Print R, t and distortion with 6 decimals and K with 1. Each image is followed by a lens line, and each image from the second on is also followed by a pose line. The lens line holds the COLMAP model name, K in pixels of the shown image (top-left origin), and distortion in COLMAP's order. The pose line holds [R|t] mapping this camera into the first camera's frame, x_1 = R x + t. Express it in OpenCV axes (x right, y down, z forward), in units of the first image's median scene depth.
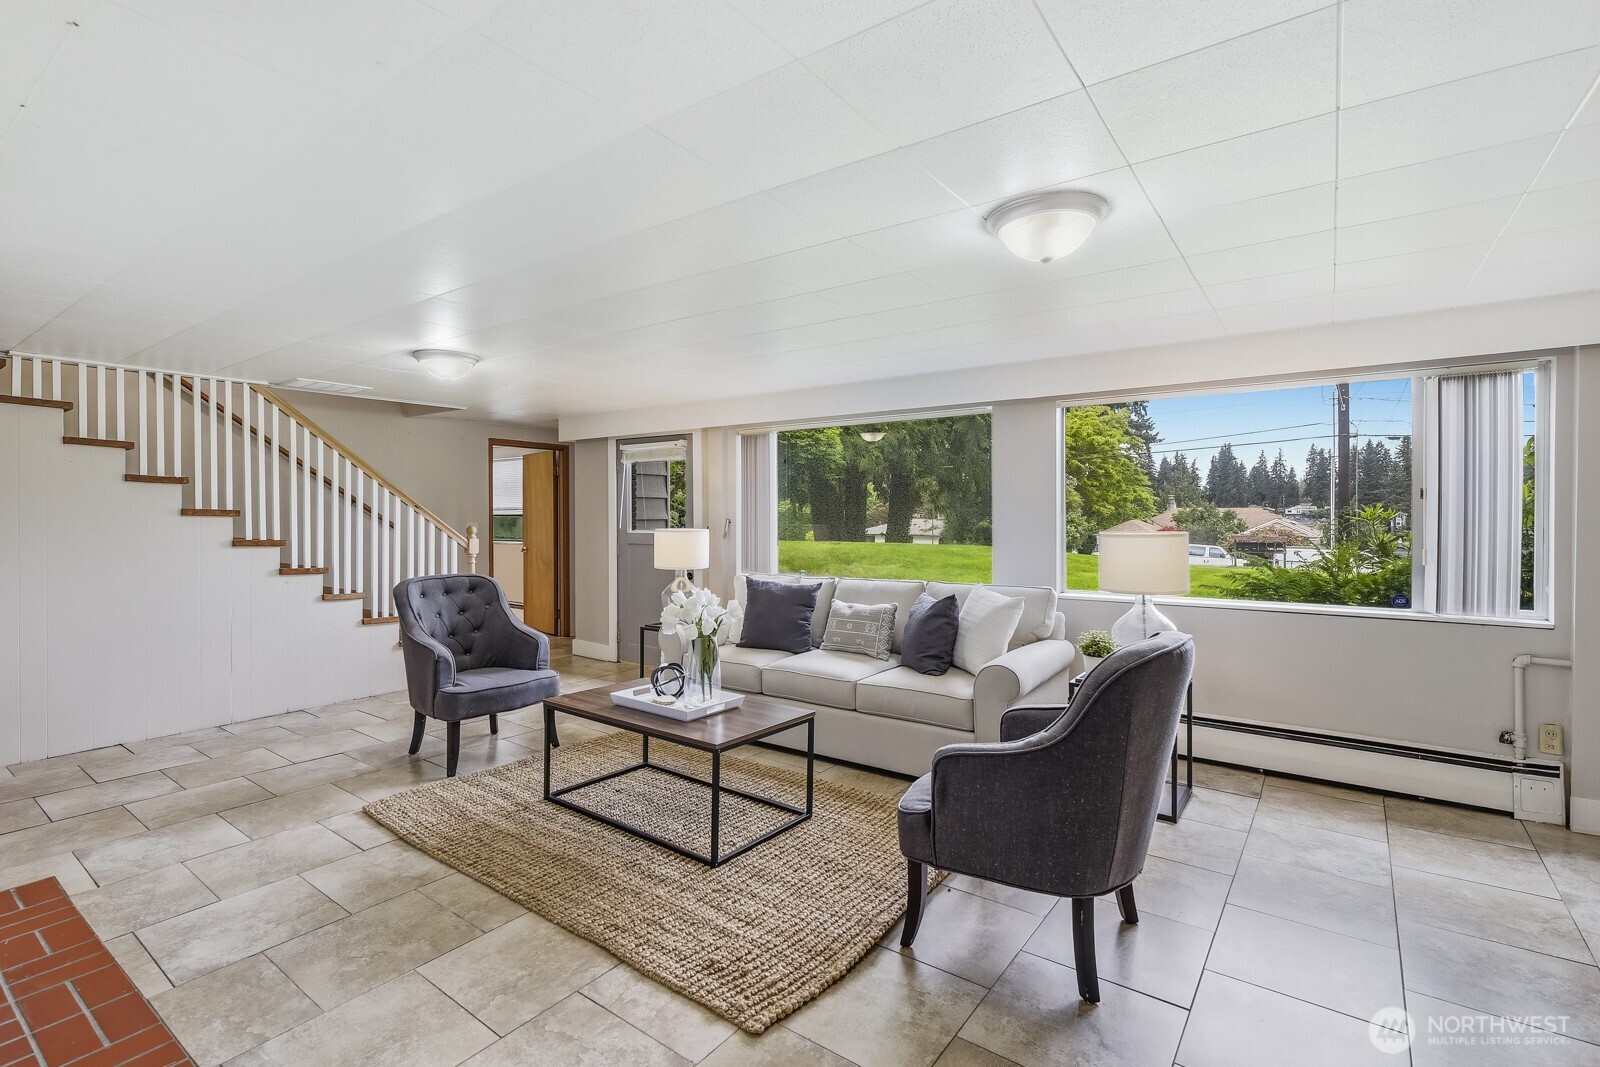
lens RADIAL K [[735.8, 0, 784.5], [0, 735.8, 523.1], [0, 0, 1]] dist [-0.000804, -0.000124]
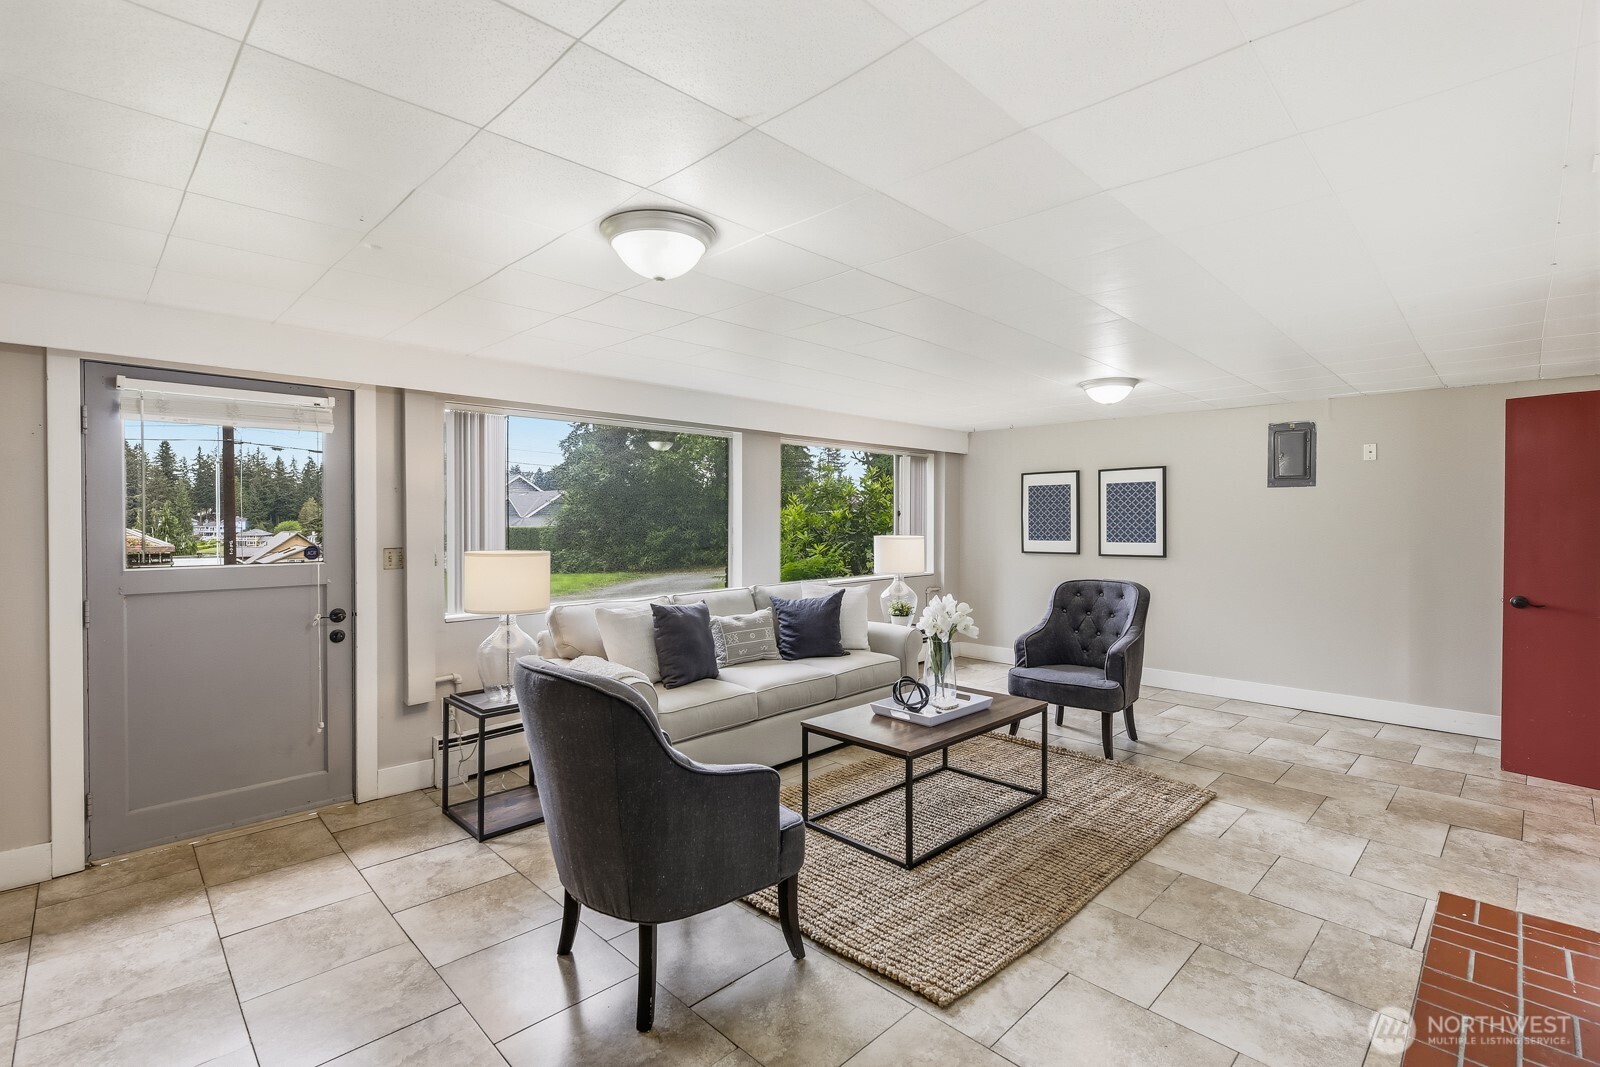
lens RADIAL K [[735.8, 0, 809.7], [0, 735.8, 524.3], [0, 0, 1]] dist [-0.000804, -0.000124]
pose [[0.136194, -0.005826, 0.990665, -1.486025], [0.012118, 0.999918, 0.004214, -0.030939], [-0.990608, 0.011431, 0.136254, 1.259629]]
